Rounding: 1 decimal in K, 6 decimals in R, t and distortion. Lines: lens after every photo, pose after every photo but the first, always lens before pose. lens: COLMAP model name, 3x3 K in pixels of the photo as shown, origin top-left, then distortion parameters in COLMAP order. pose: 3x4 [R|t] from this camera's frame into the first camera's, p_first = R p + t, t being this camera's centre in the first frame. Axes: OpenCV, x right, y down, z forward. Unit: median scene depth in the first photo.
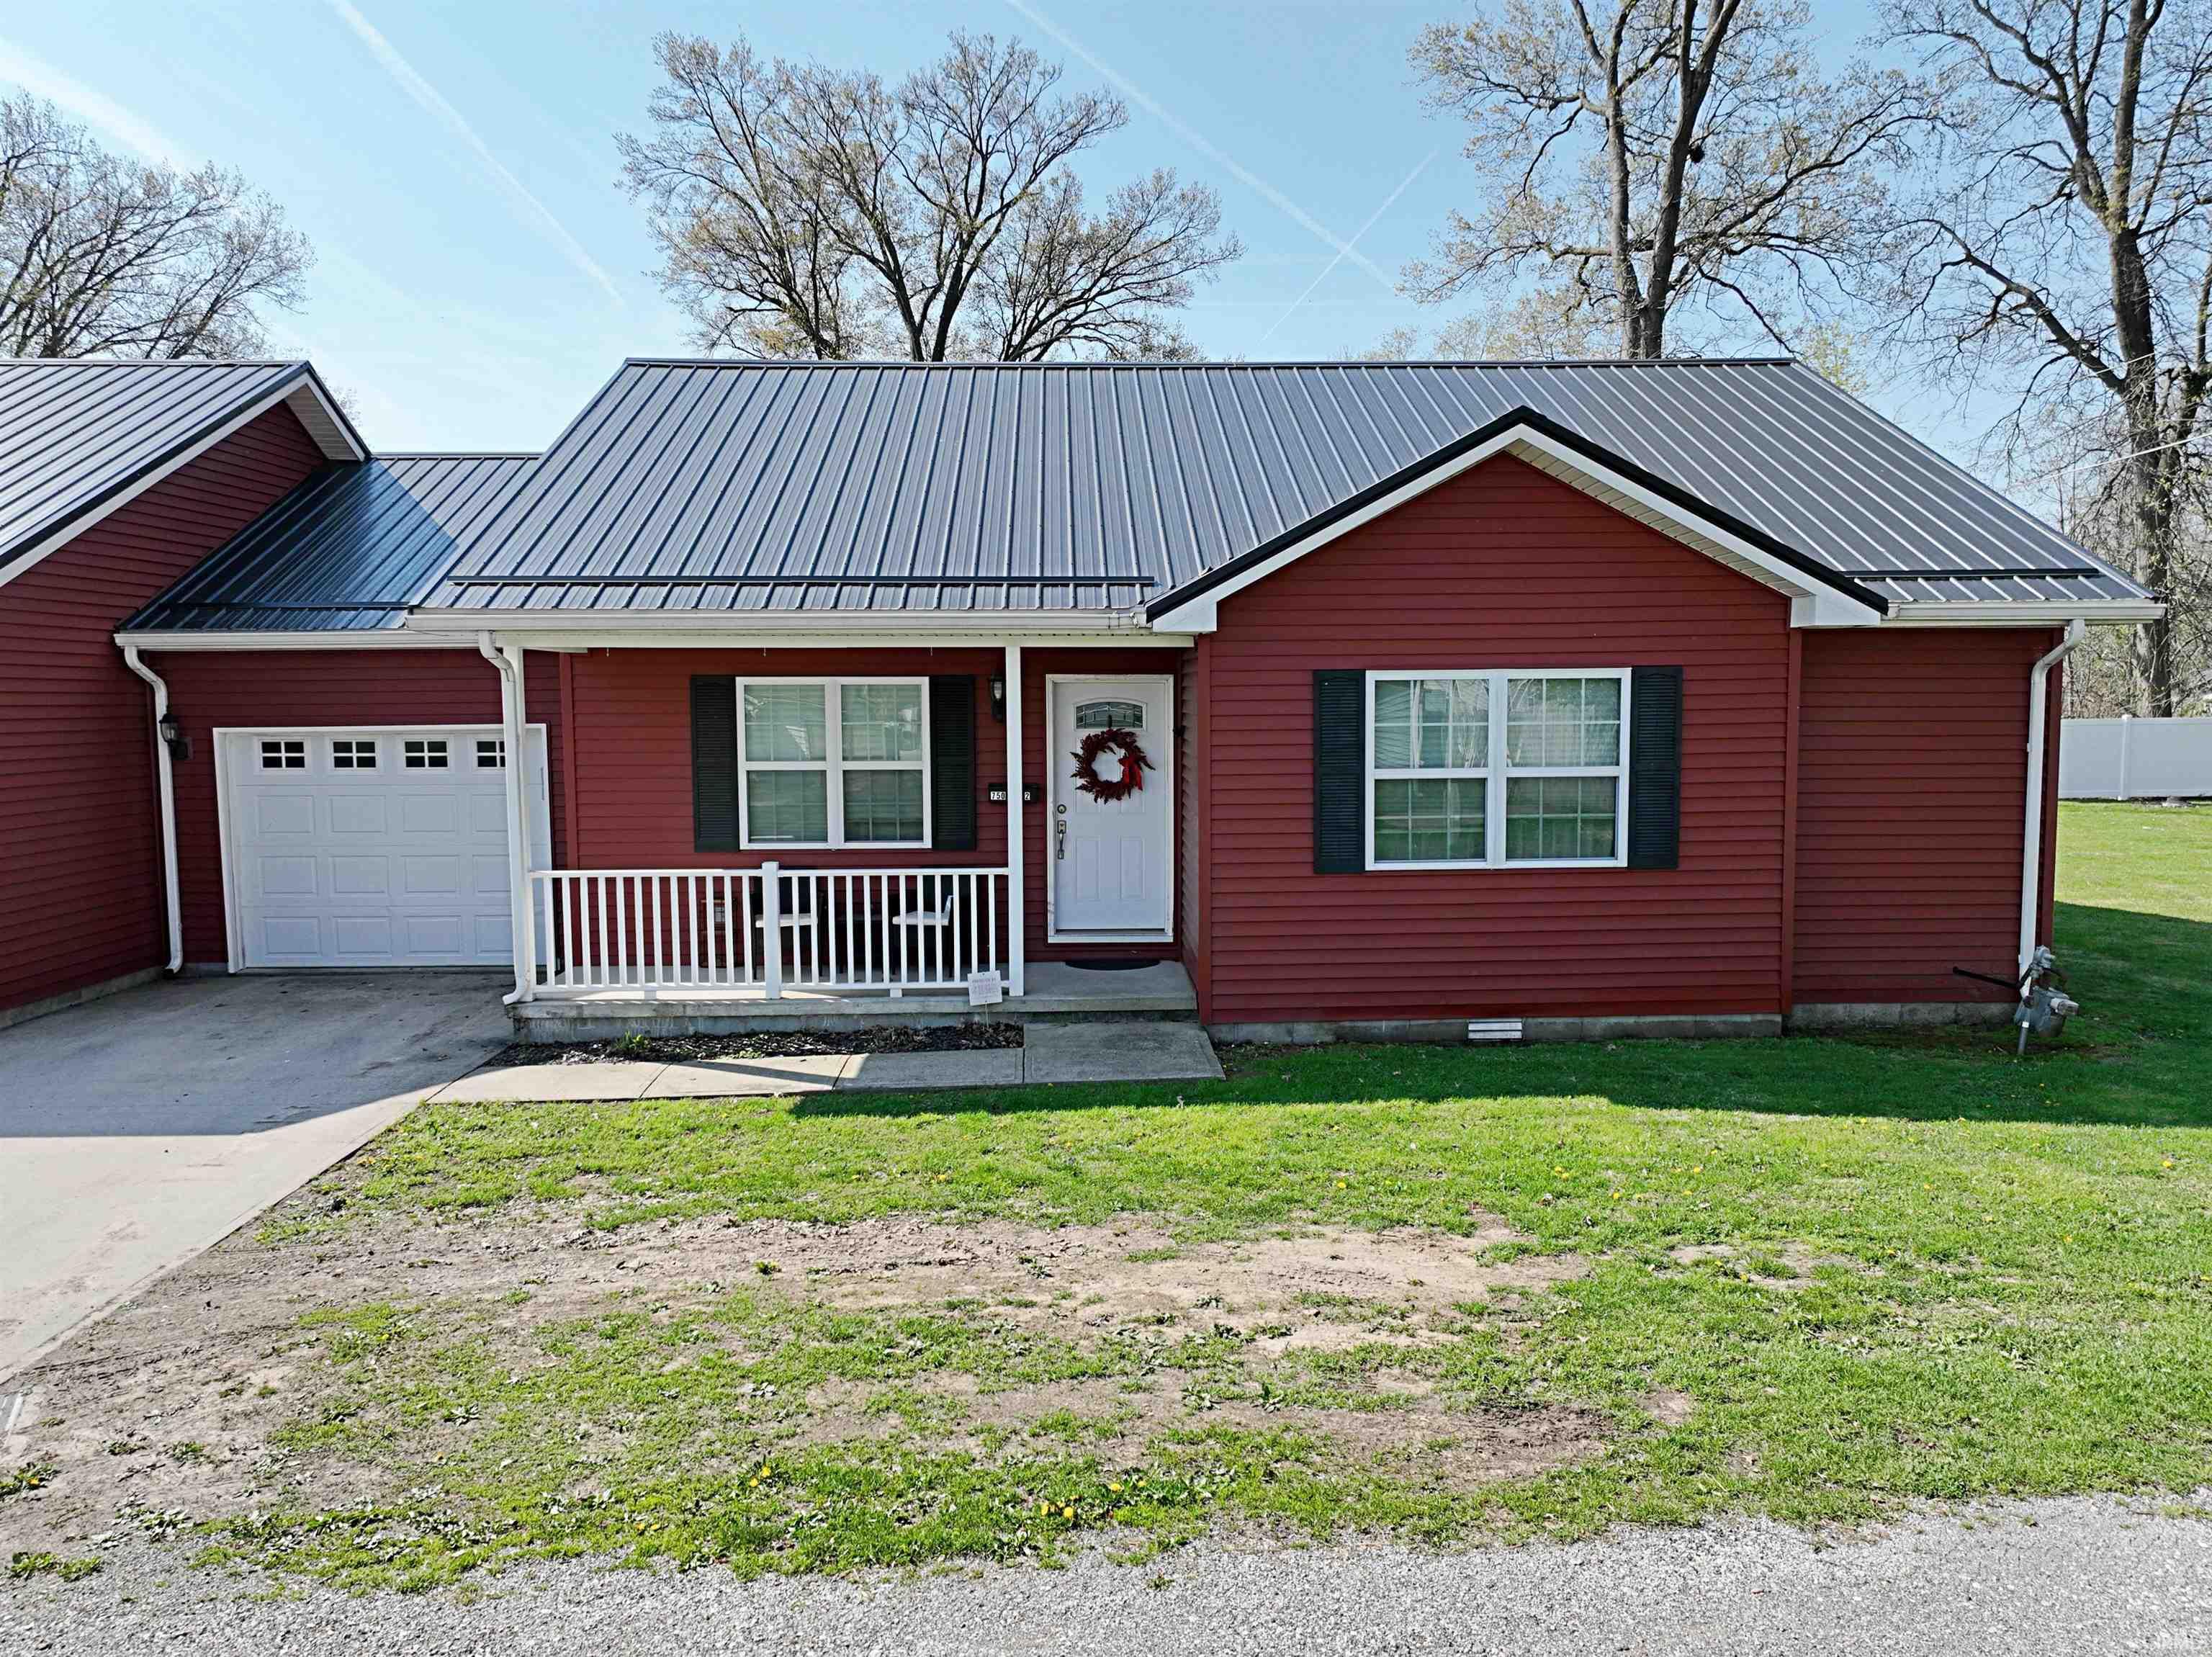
lens RADIAL K [[1577.6, 0, 1082.6], [0, 1577.6, 819.2], [0, 0, 1]] dist [0.011697, 0.007430]
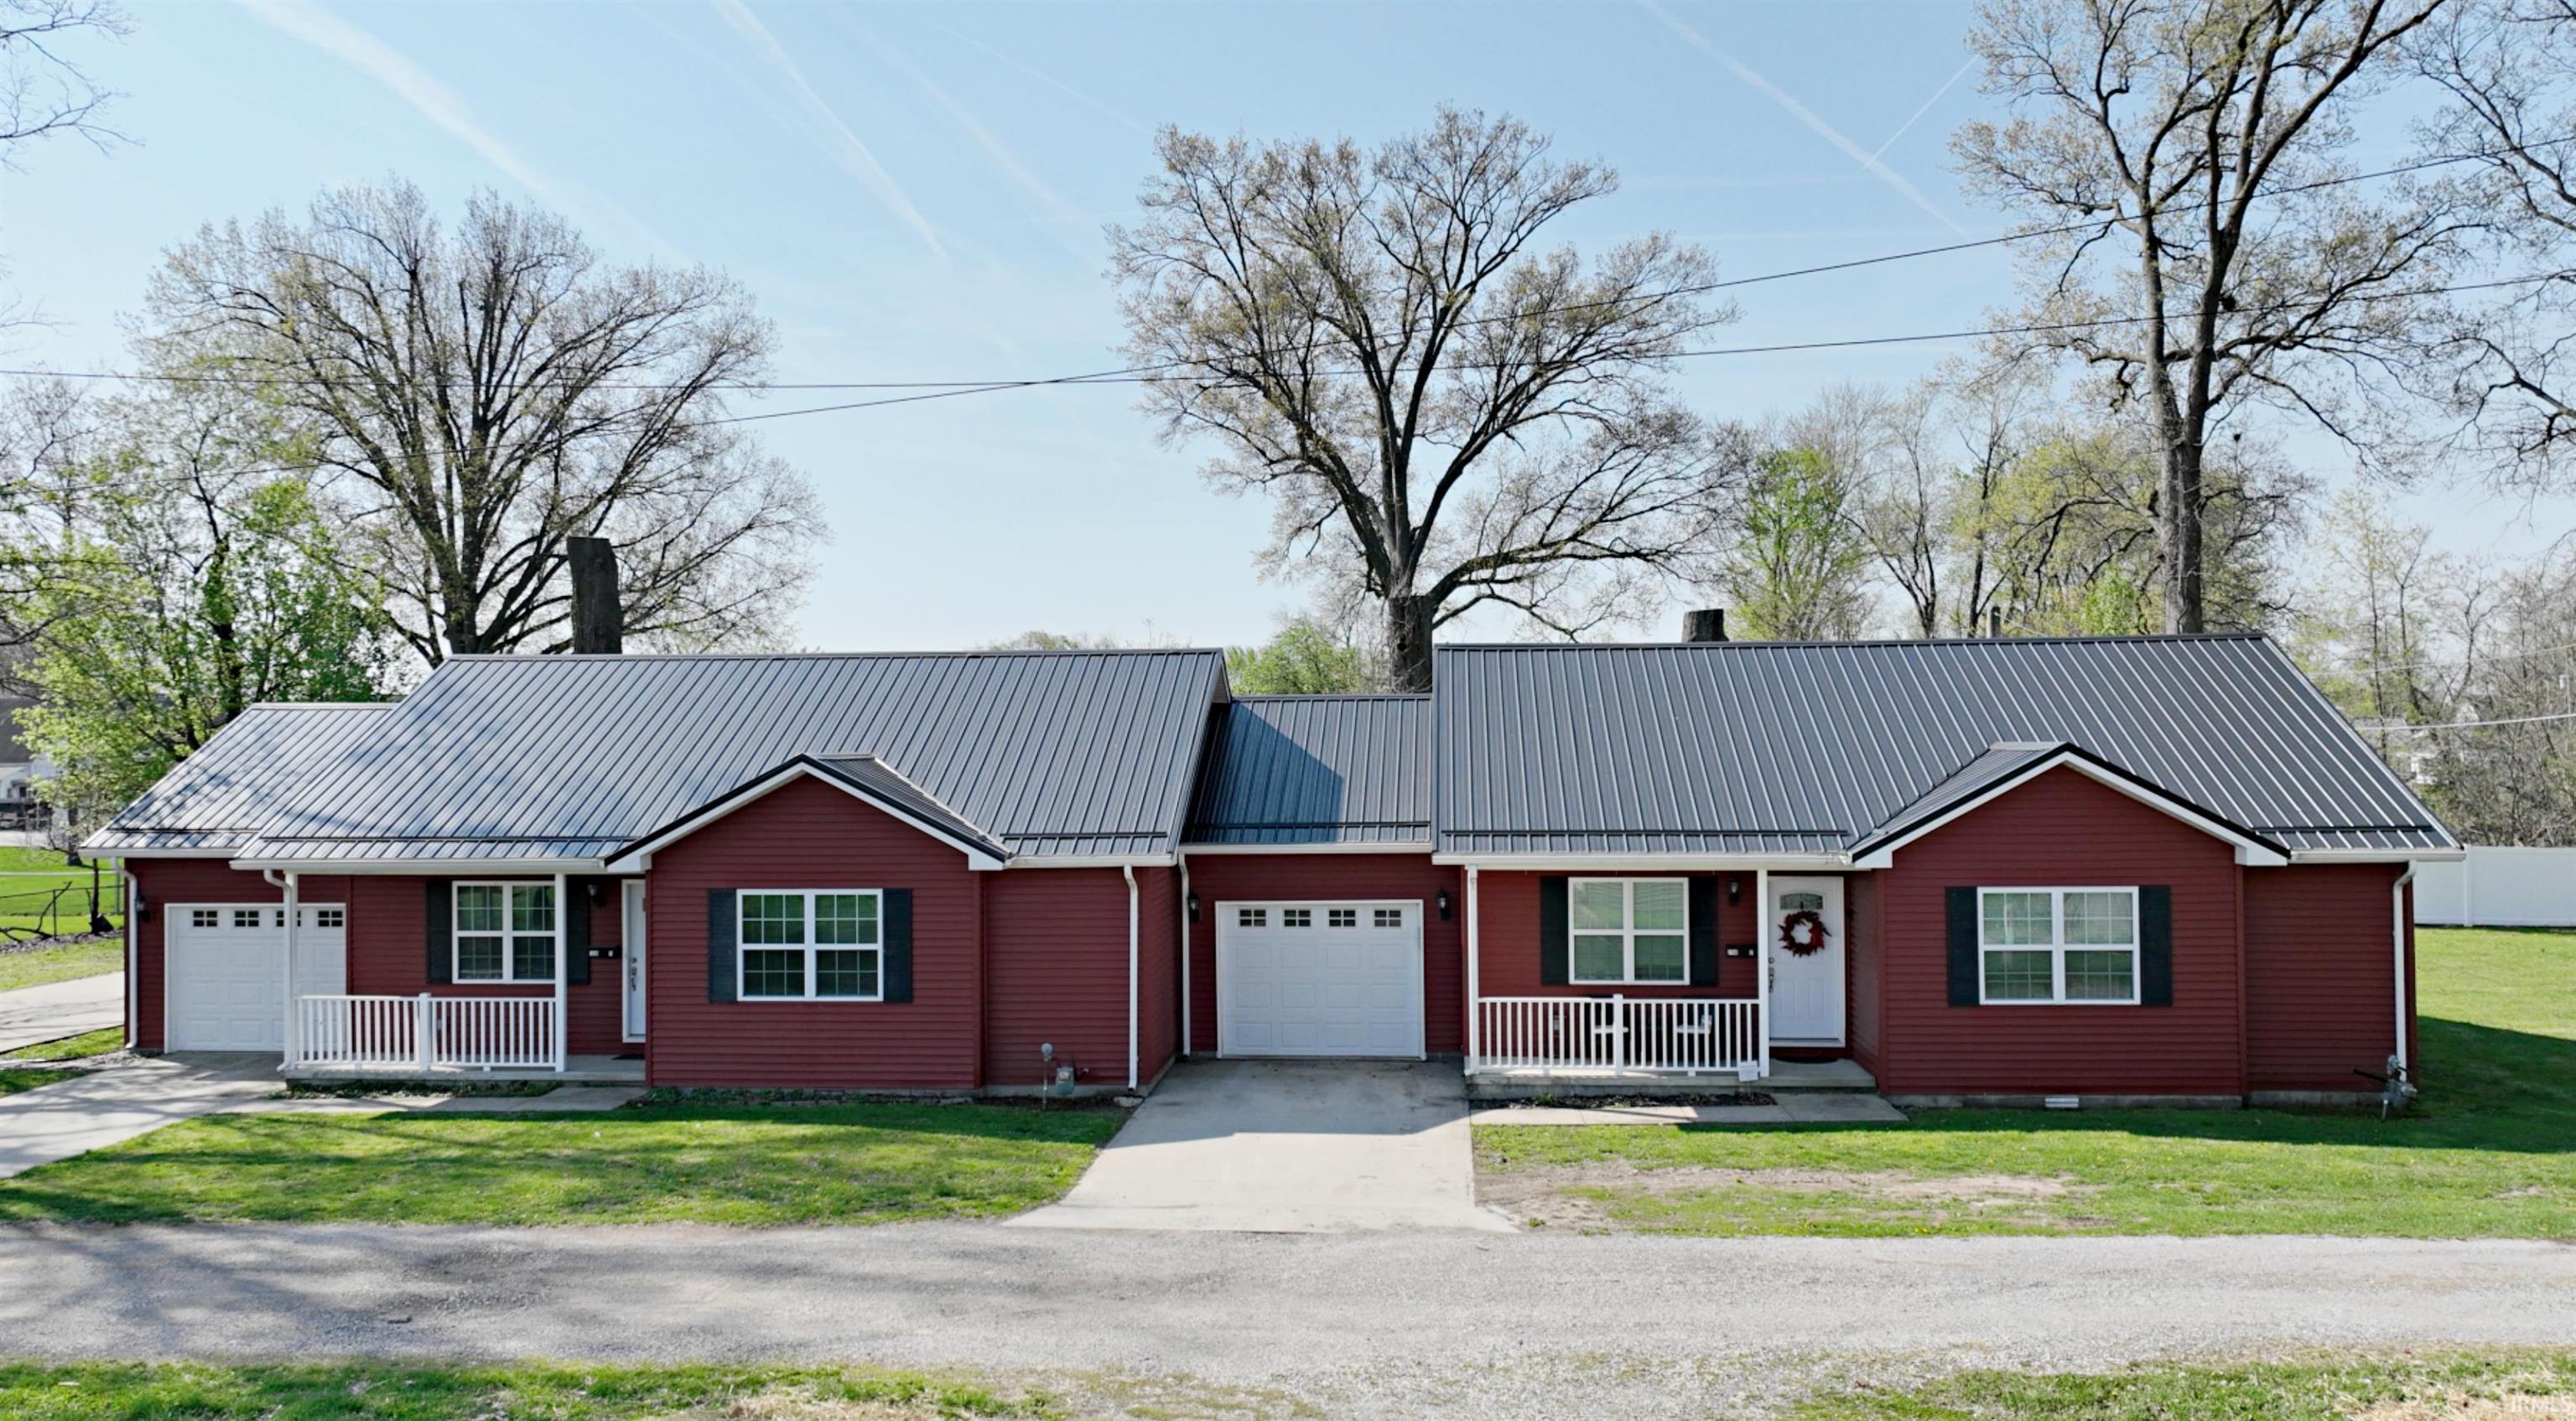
lens RADIAL K [[2021.0, 0, 1296.3], [0, 2021.0, 734.0], [0, 0, 1]] dist [0.036827, -0.032307]
pose [[0.995870, -0.000845, -0.090784, -0.305584], [-0.006783, 0.996470, -0.083681, -0.060103], [0.090534, 0.083951, 0.992349, -1.083613]]
